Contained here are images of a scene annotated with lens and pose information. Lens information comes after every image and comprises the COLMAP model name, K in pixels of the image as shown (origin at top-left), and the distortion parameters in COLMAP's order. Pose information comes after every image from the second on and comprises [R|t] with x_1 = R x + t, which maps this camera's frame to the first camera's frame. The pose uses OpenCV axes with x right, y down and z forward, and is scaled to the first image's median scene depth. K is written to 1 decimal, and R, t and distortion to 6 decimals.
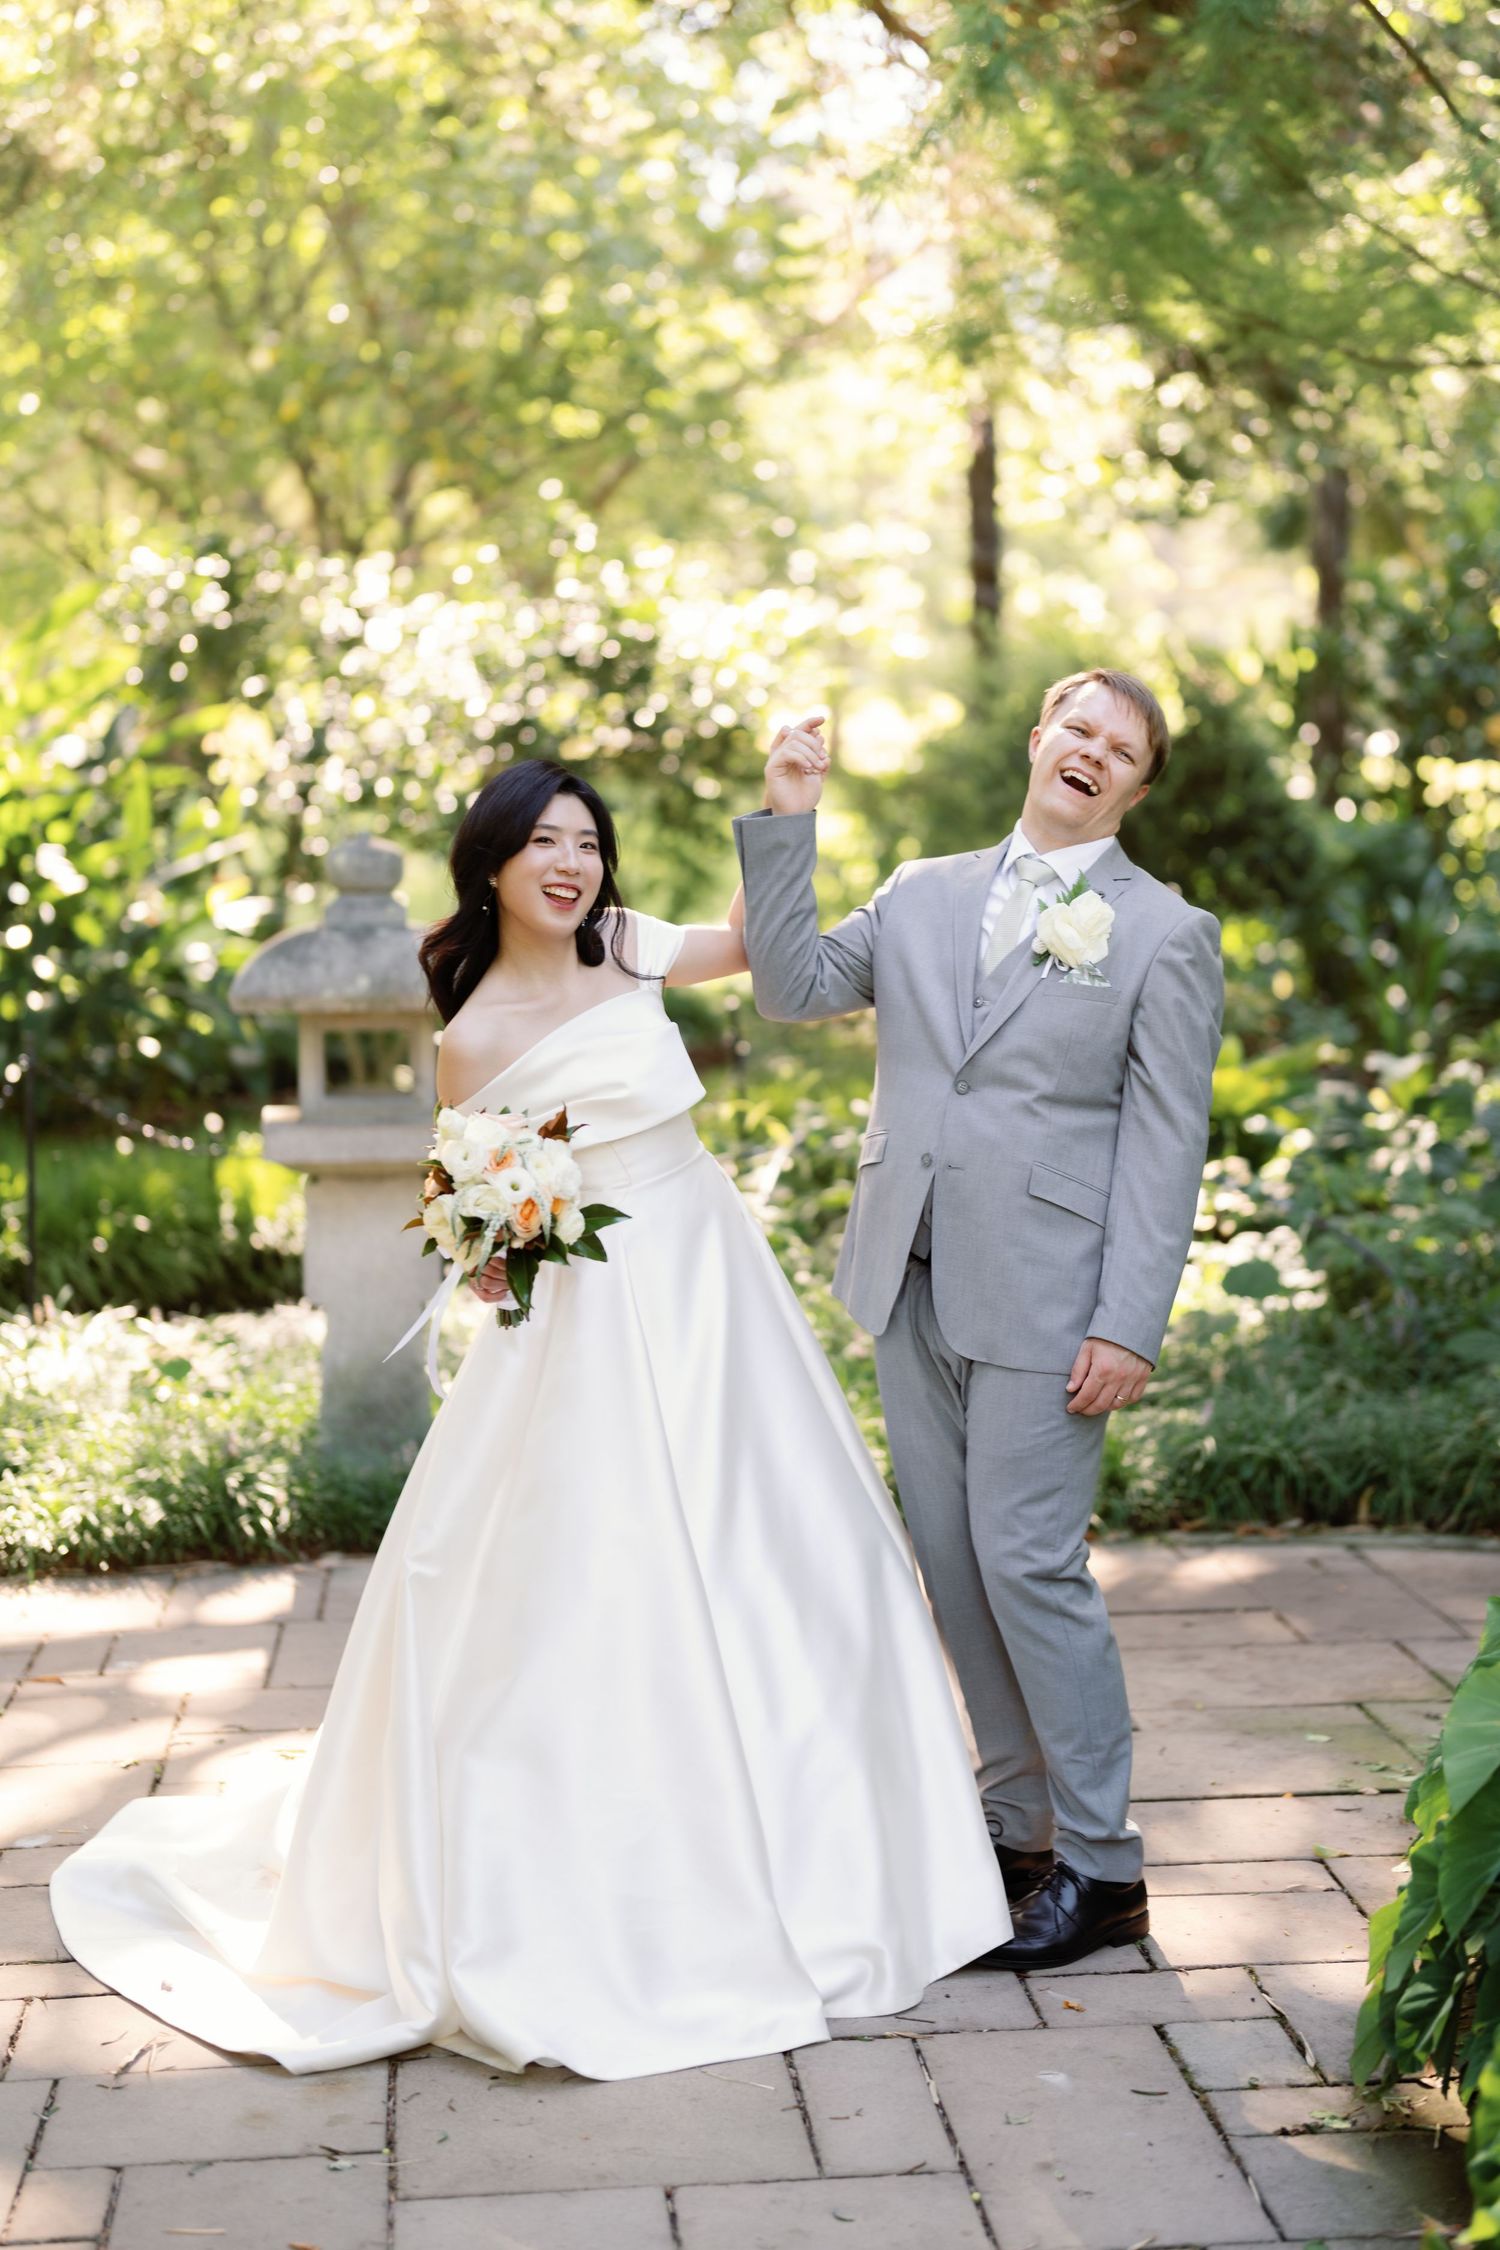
lens RADIAL K [[4332.6, 0, 750.0], [0, 4332.6, 1125.0], [0, 0, 1]] dist [-0.199776, -0.384473]
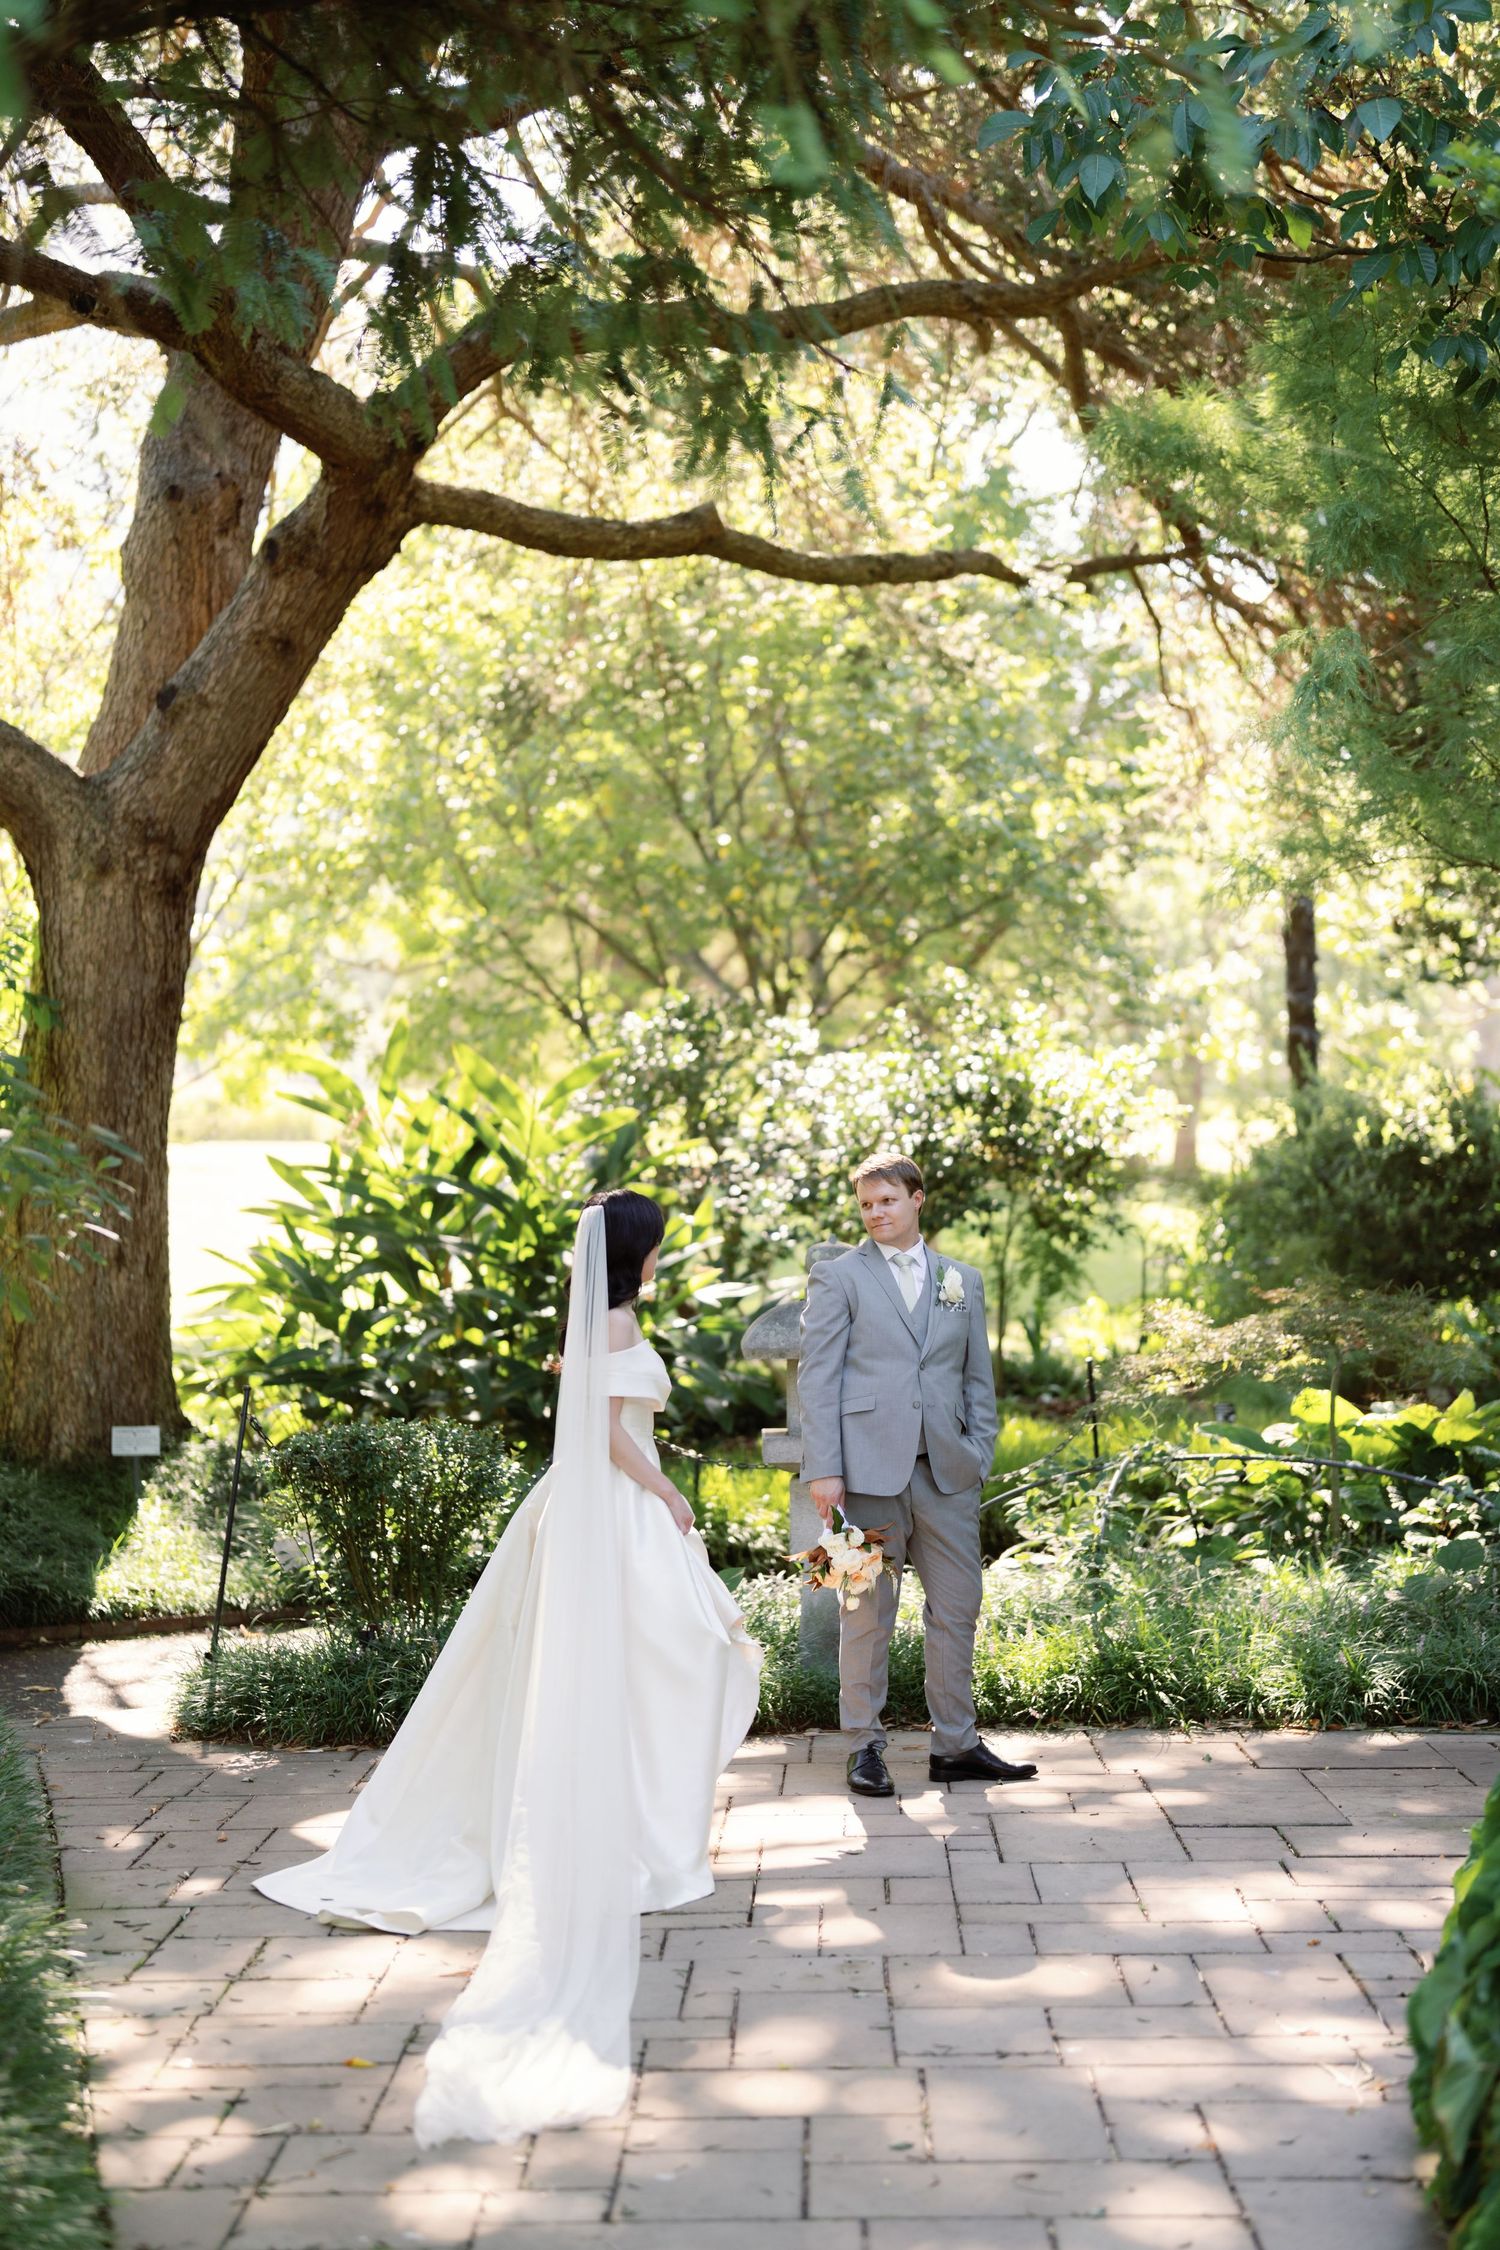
lens RADIAL K [[4332.6, 0, 750.0], [0, 4332.6, 1125.0], [0, 0, 1]] dist [-0.199776, -0.384473]
pose [[0.996490, -0.002253, -0.083685, 0.002666], [-0.005211, 0.996029, -0.088873, 0.014414], [0.083553, 0.088997, 0.992521, -0.266488]]
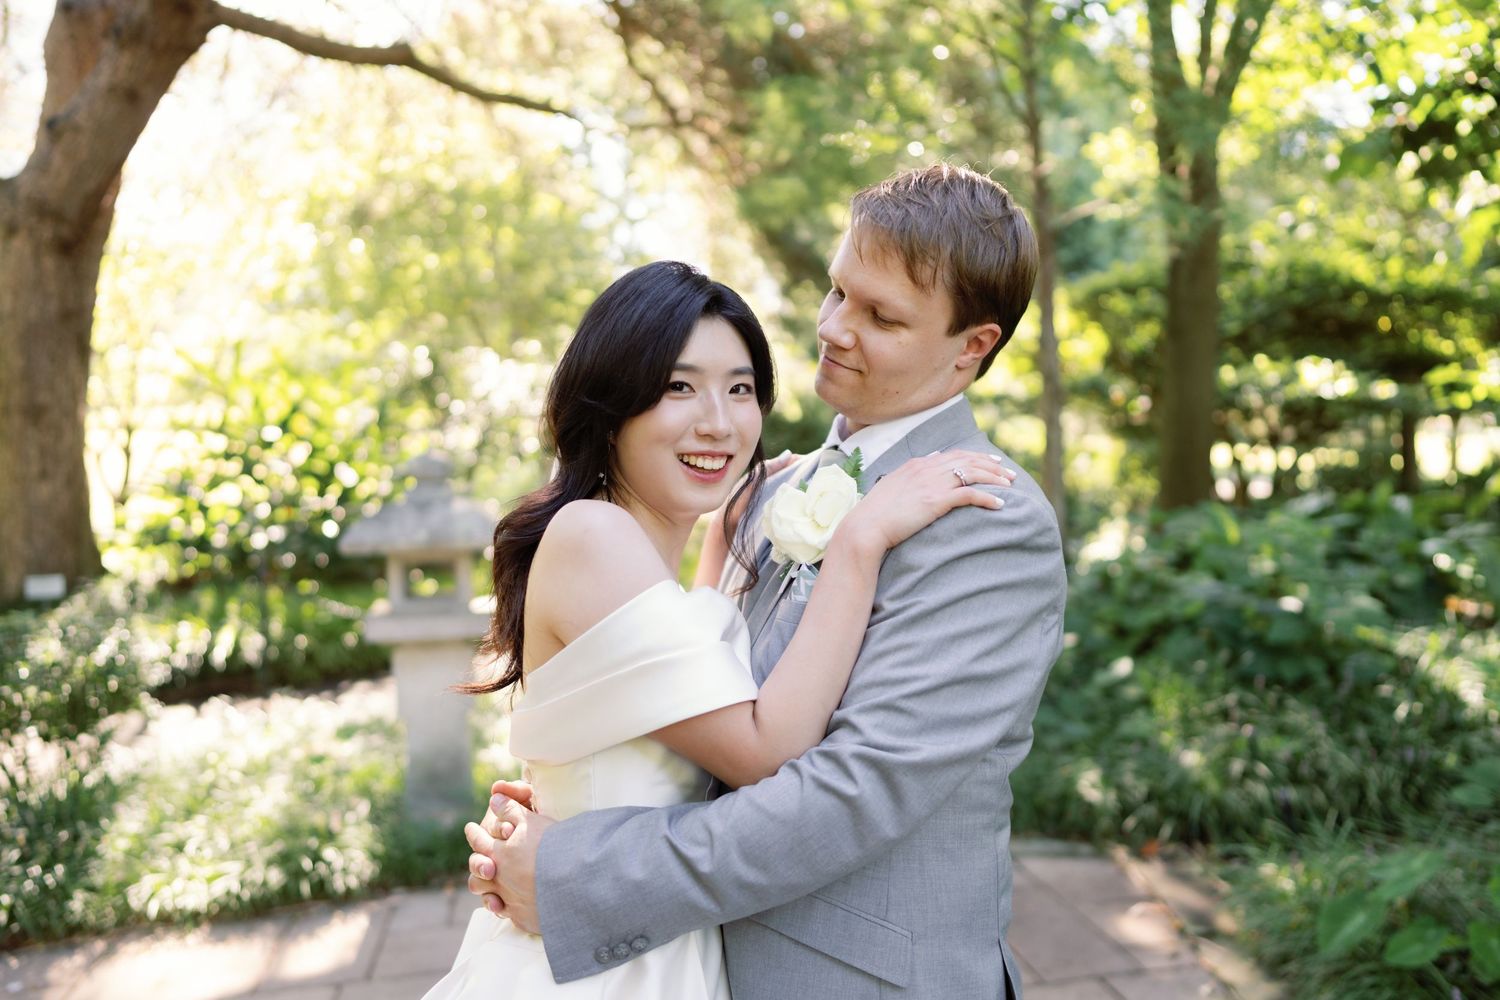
lens RADIAL K [[1147.7, 0, 725.0], [0, 1147.7, 525.0], [0, 0, 1]] dist [-0.003164, -0.002850]
pose [[0.994738, -0.016483, 0.101114, -0.012828], [0.017839, 0.999763, -0.012517, -0.016150], [-0.100883, 0.014255, 0.994796, 0.308448]]
